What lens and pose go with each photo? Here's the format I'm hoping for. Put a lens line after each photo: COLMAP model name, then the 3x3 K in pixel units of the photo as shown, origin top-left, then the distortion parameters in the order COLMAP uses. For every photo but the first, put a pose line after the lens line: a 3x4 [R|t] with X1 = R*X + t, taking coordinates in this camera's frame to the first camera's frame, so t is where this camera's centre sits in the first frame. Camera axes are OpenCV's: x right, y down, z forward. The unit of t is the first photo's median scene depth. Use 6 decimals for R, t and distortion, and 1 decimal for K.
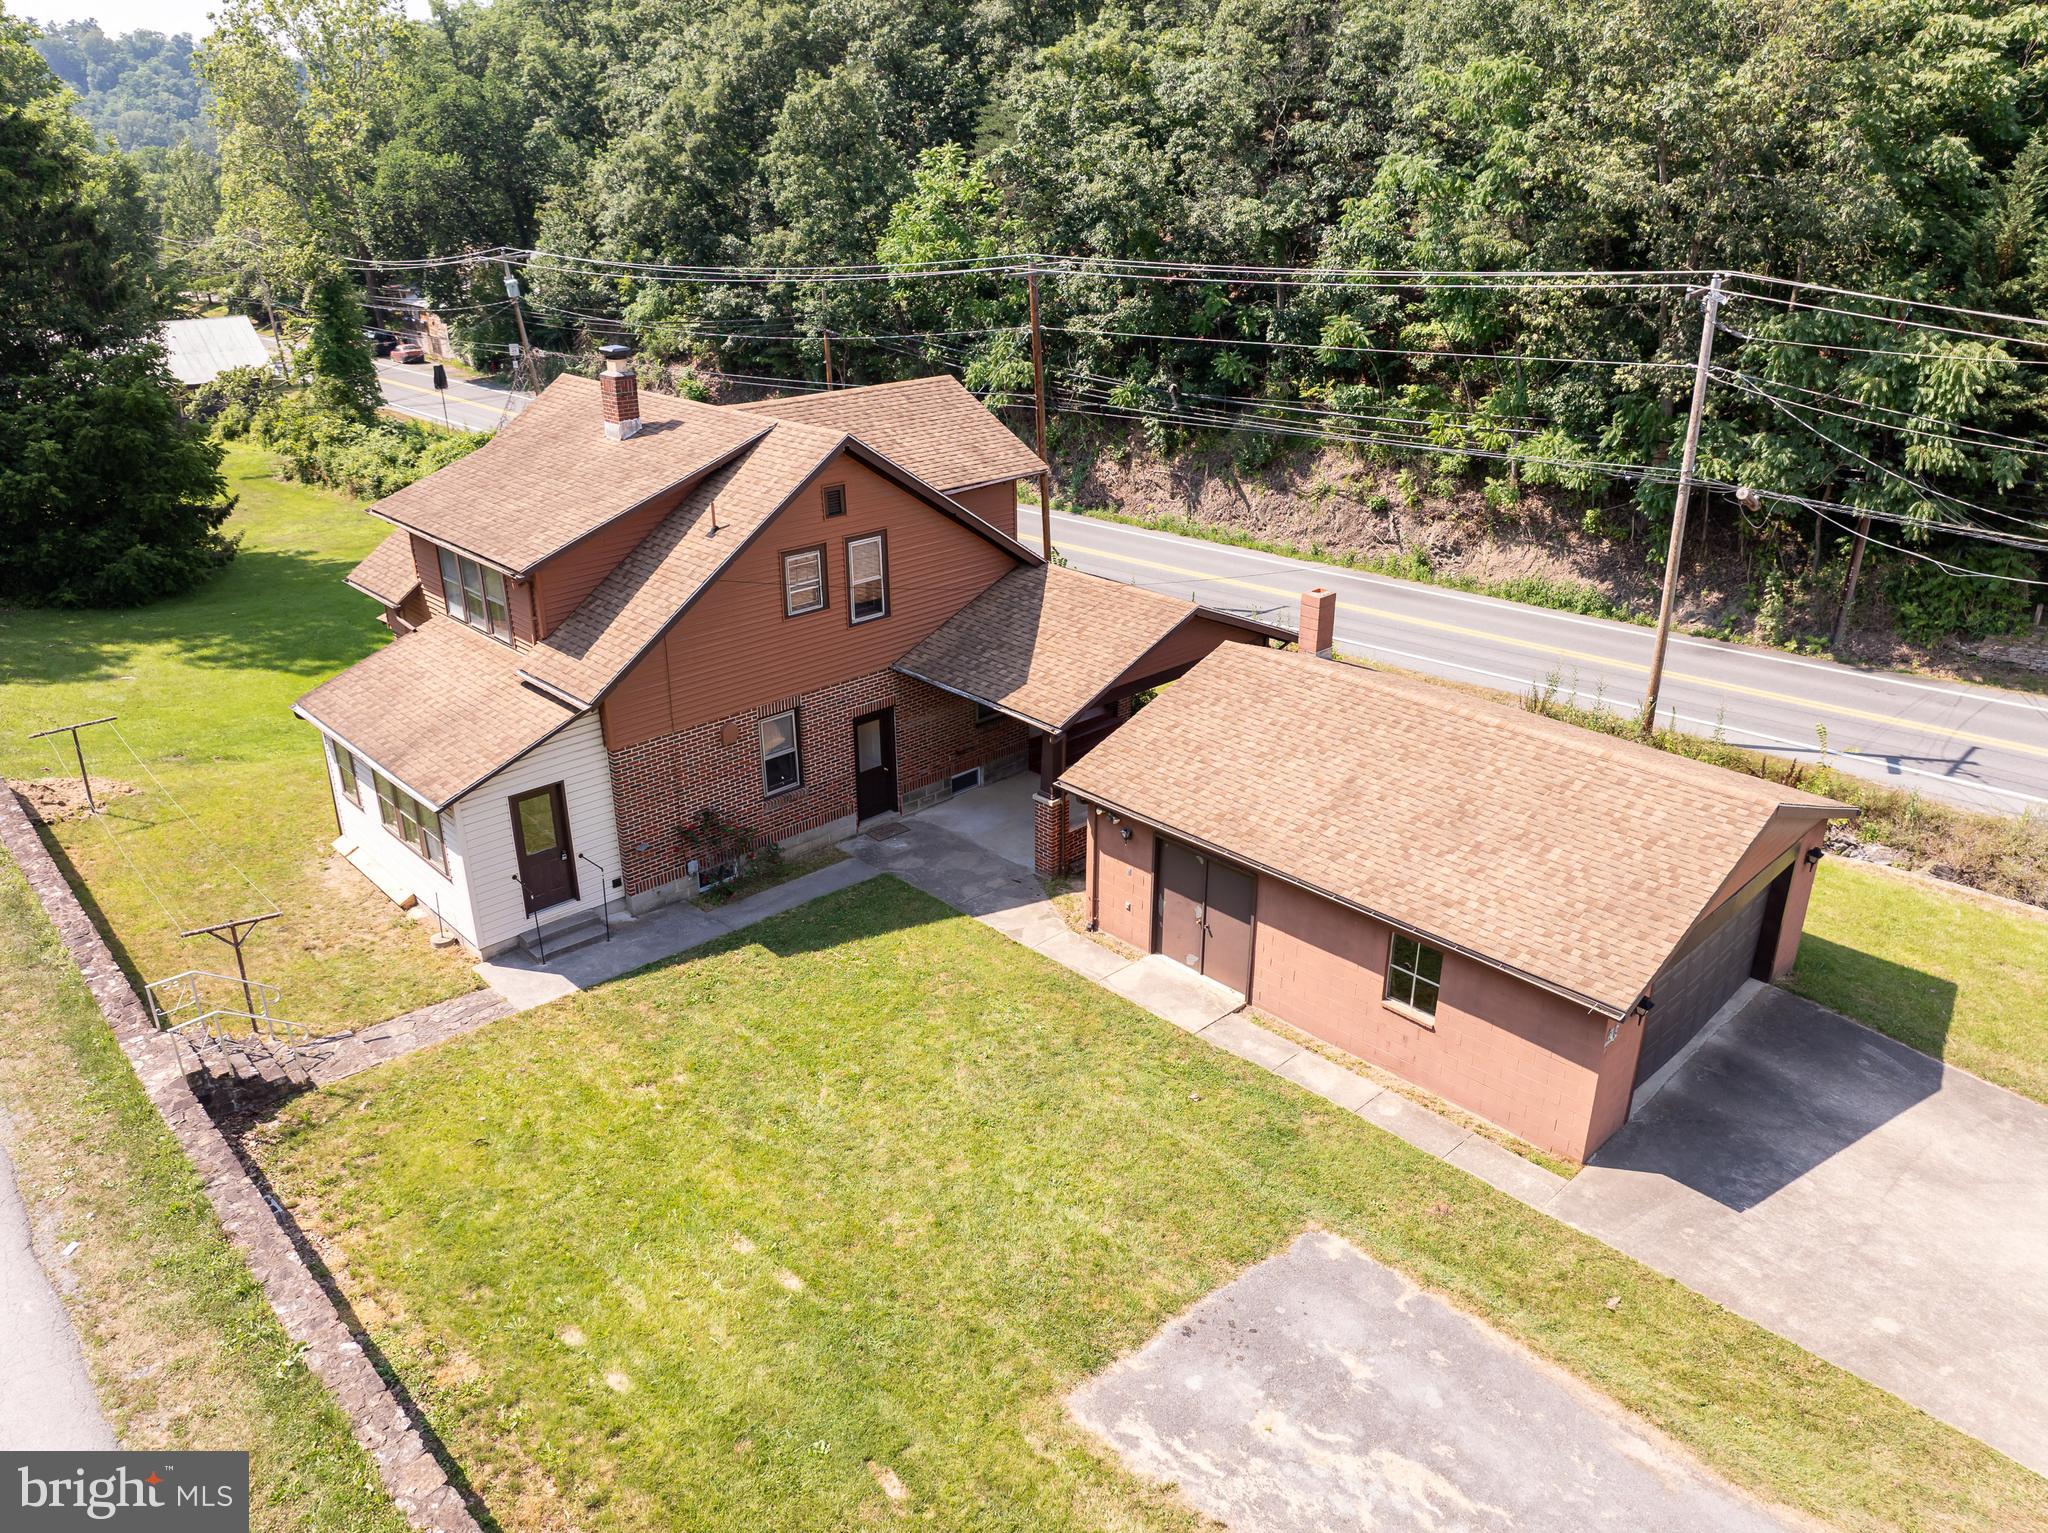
lens RADIAL K [[1528.9, 0, 1038.9], [0, 1528.9, 769.0], [0, 0, 1]] dist [-0.037710, 0.002997]
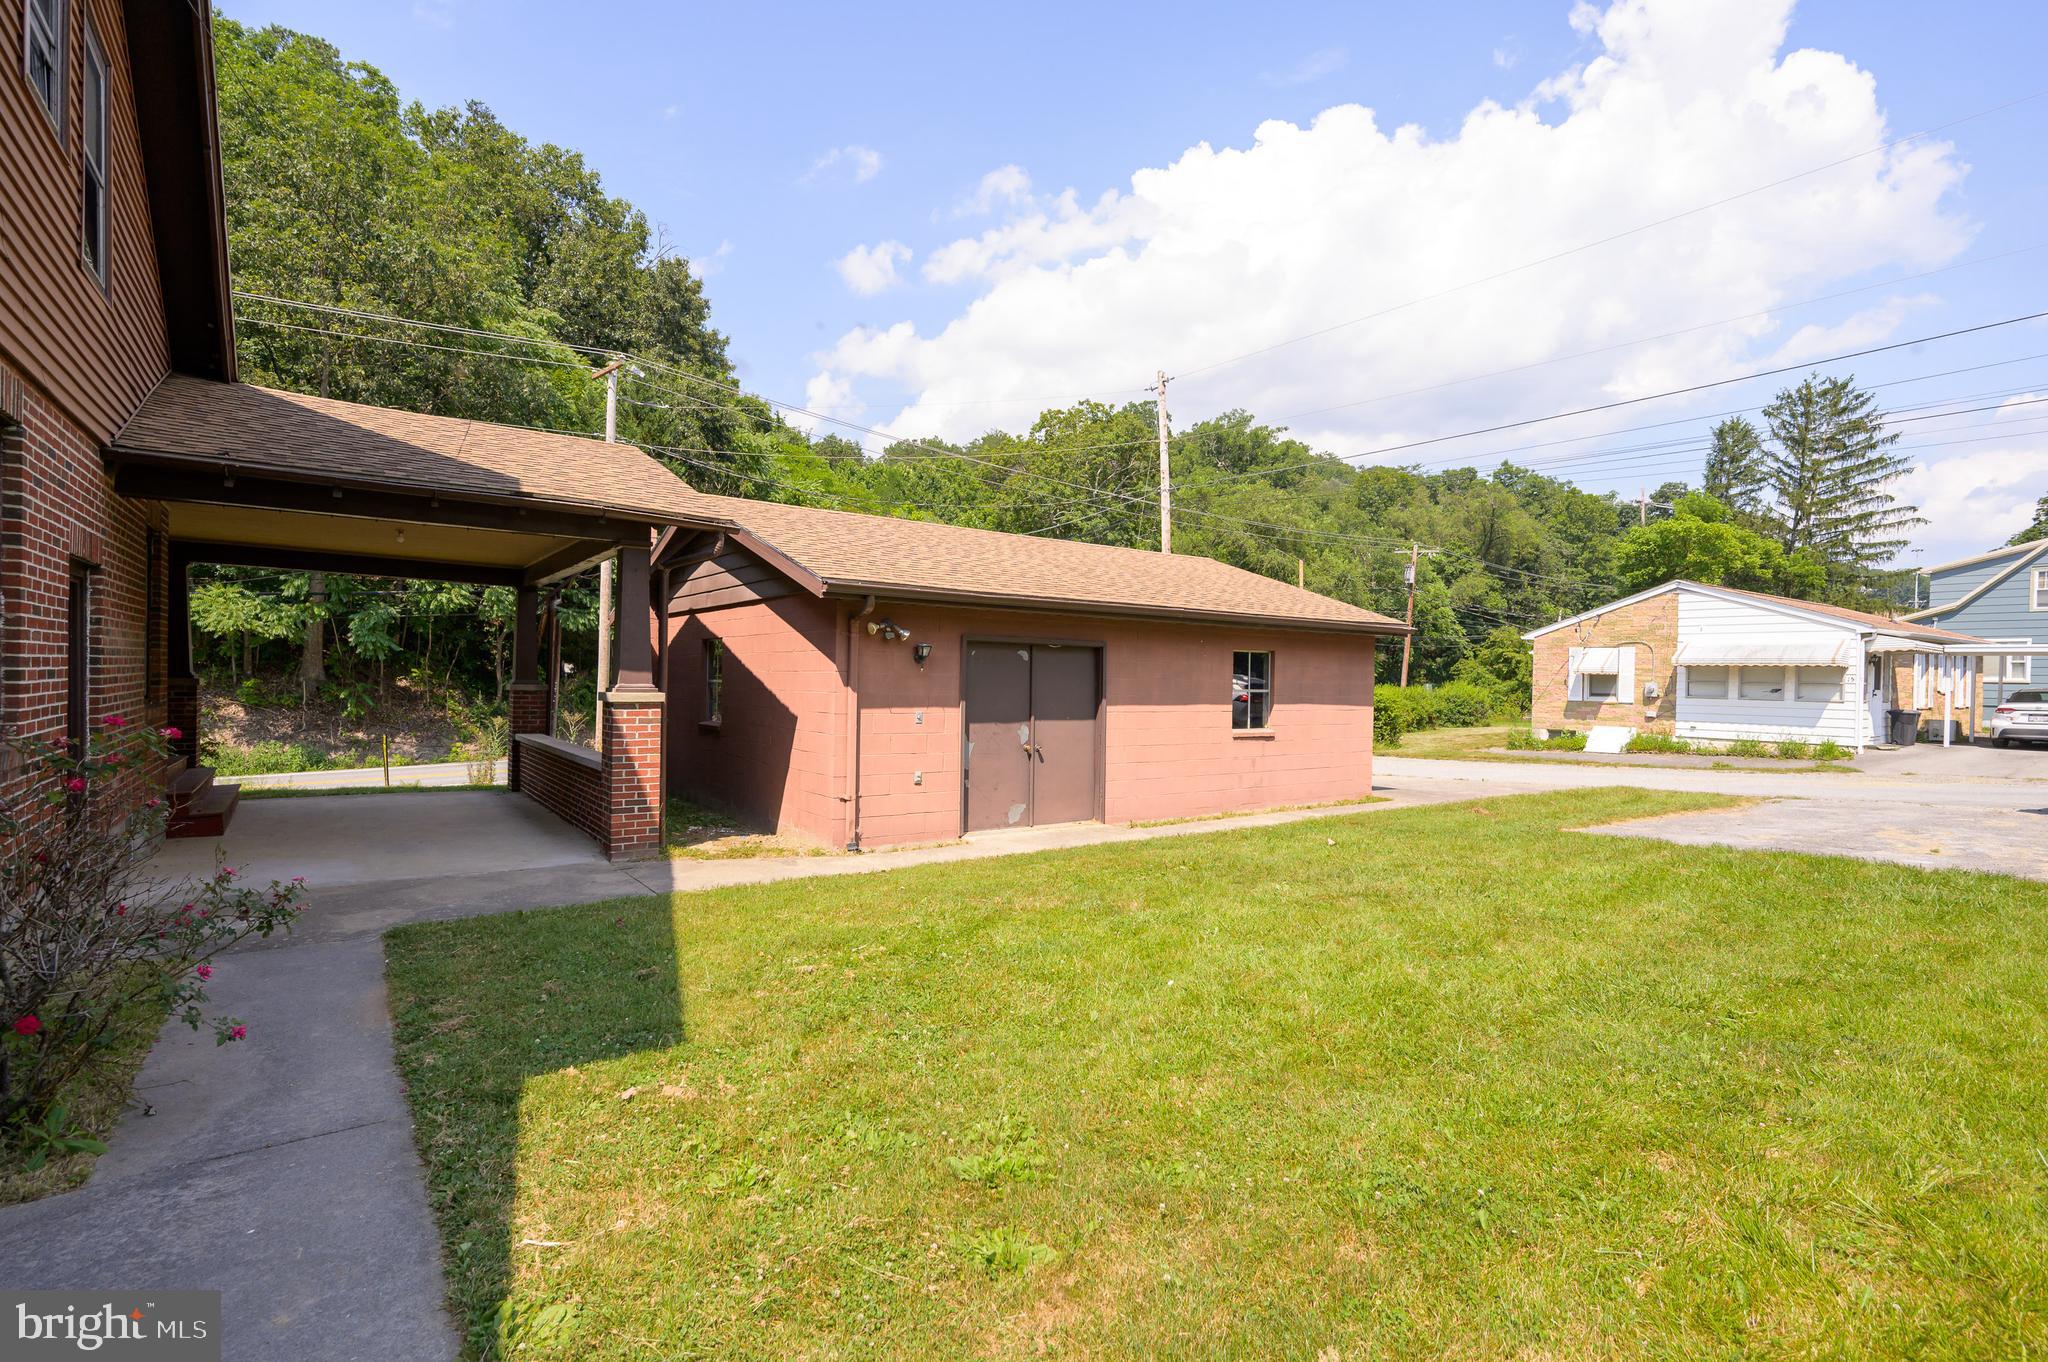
lens RADIAL K [[934.4, 0, 1023.1], [0, 934.4, 679.9], [0, 0, 1]] dist [0.002381, -0.000574]
pose [[0.140874, -0.001979, 0.990026, -0.318709], [0.374084, 0.925971, -0.051378, 0.087210], [-0.916633, 0.377590, 0.131186, 0.883740]]
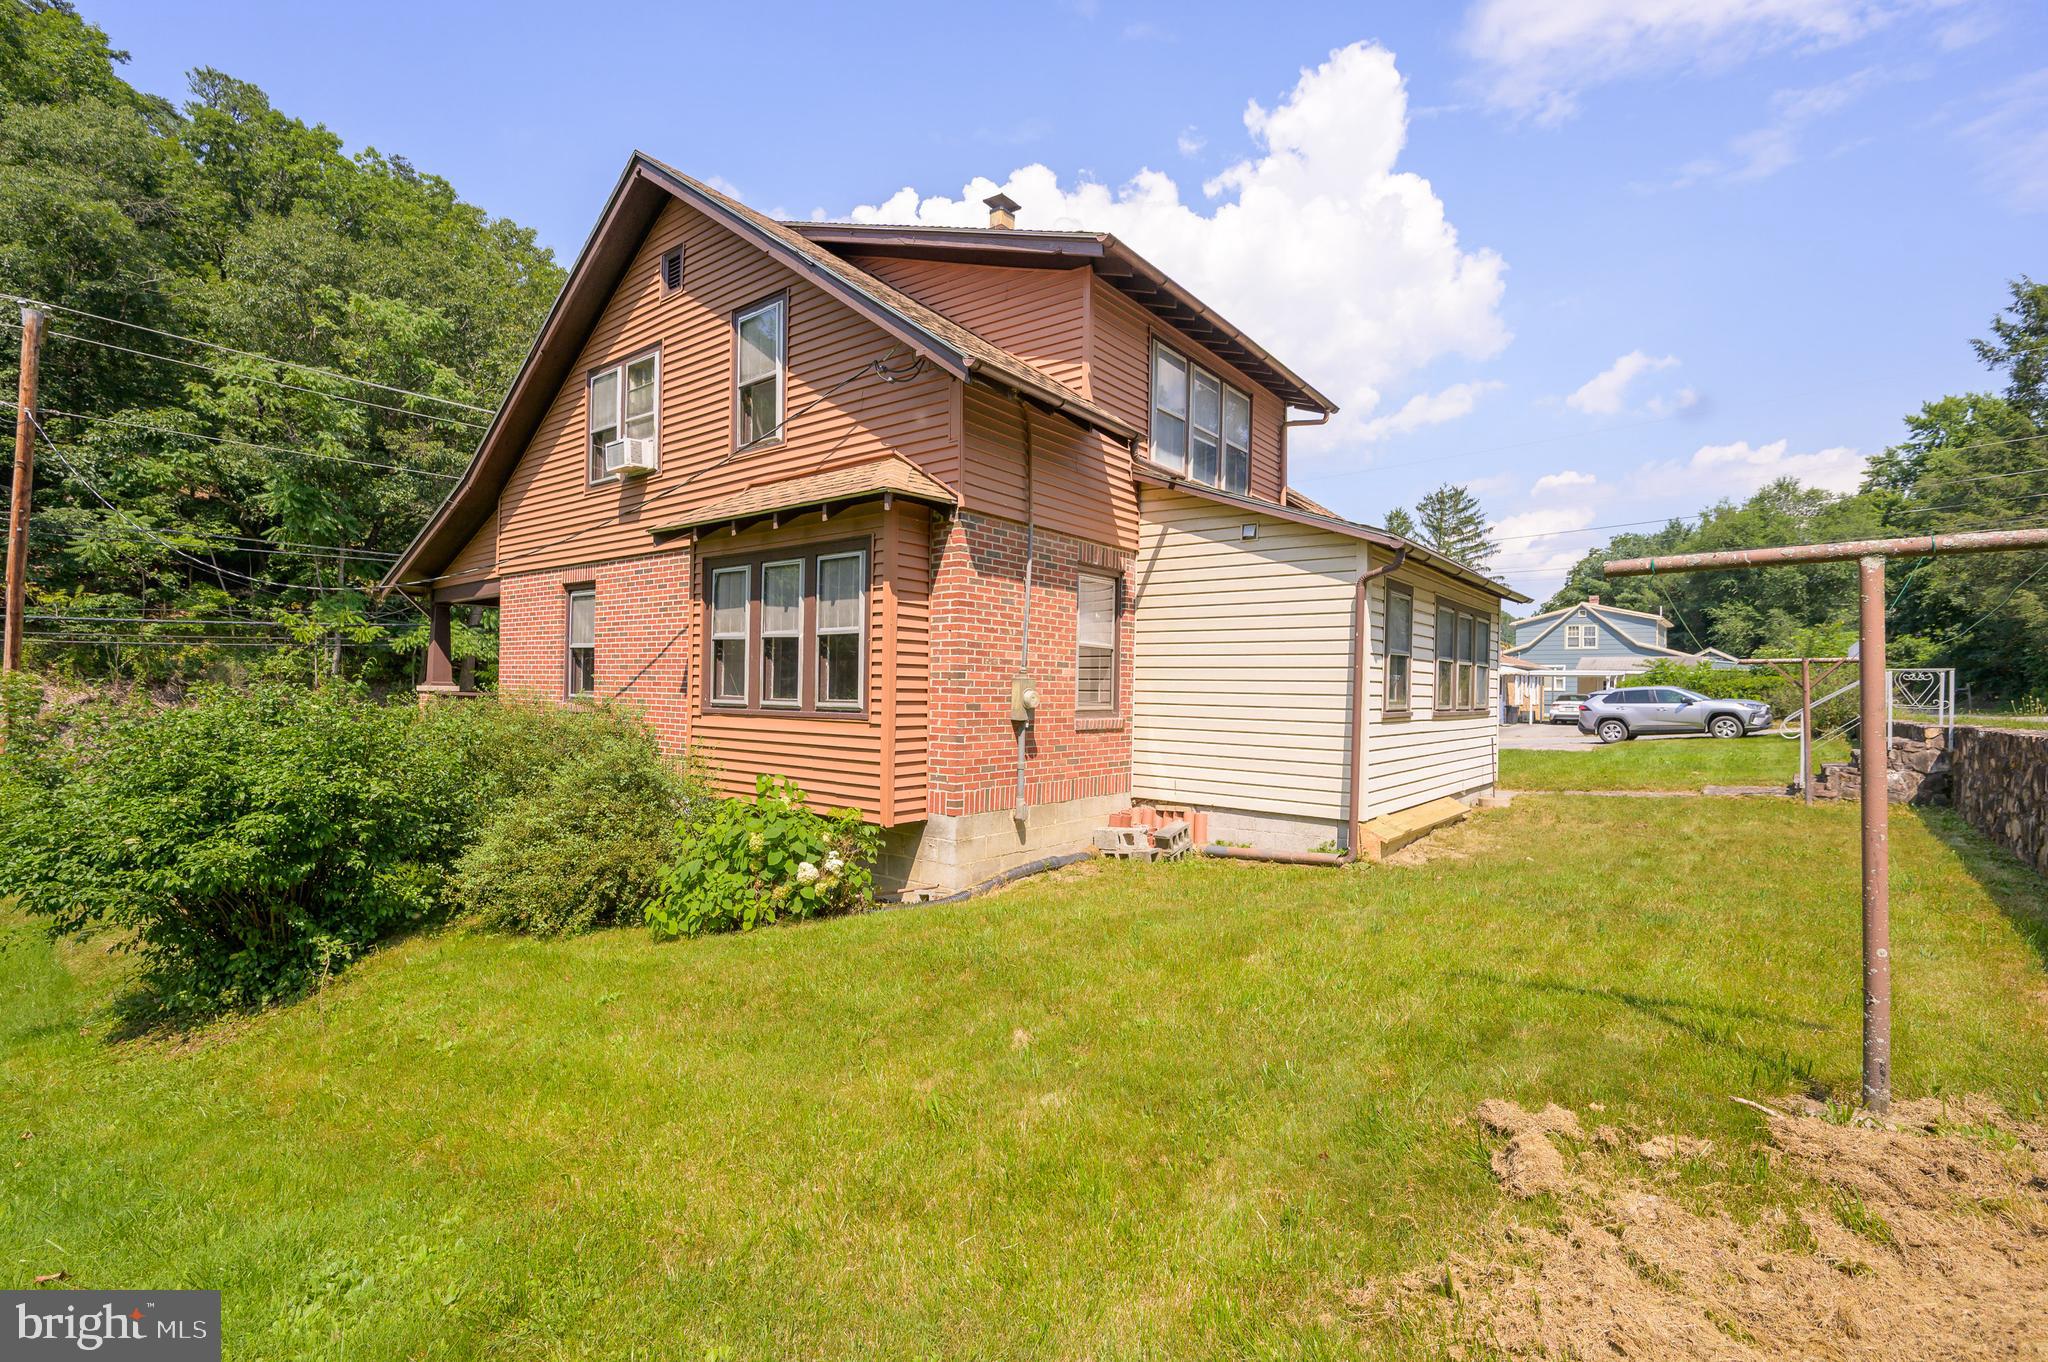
lens RADIAL K [[934.4, 0, 1027.1], [0, 934.4, 683.3], [0, 0, 1]] dist [0.002381, -0.000574]
pose [[-0.160893, 0.012917, 0.986887, -0.900255], [0.382899, 0.922417, 0.050352, -0.094286], [-0.909671, 0.385980, -0.153356, 1.329104]]
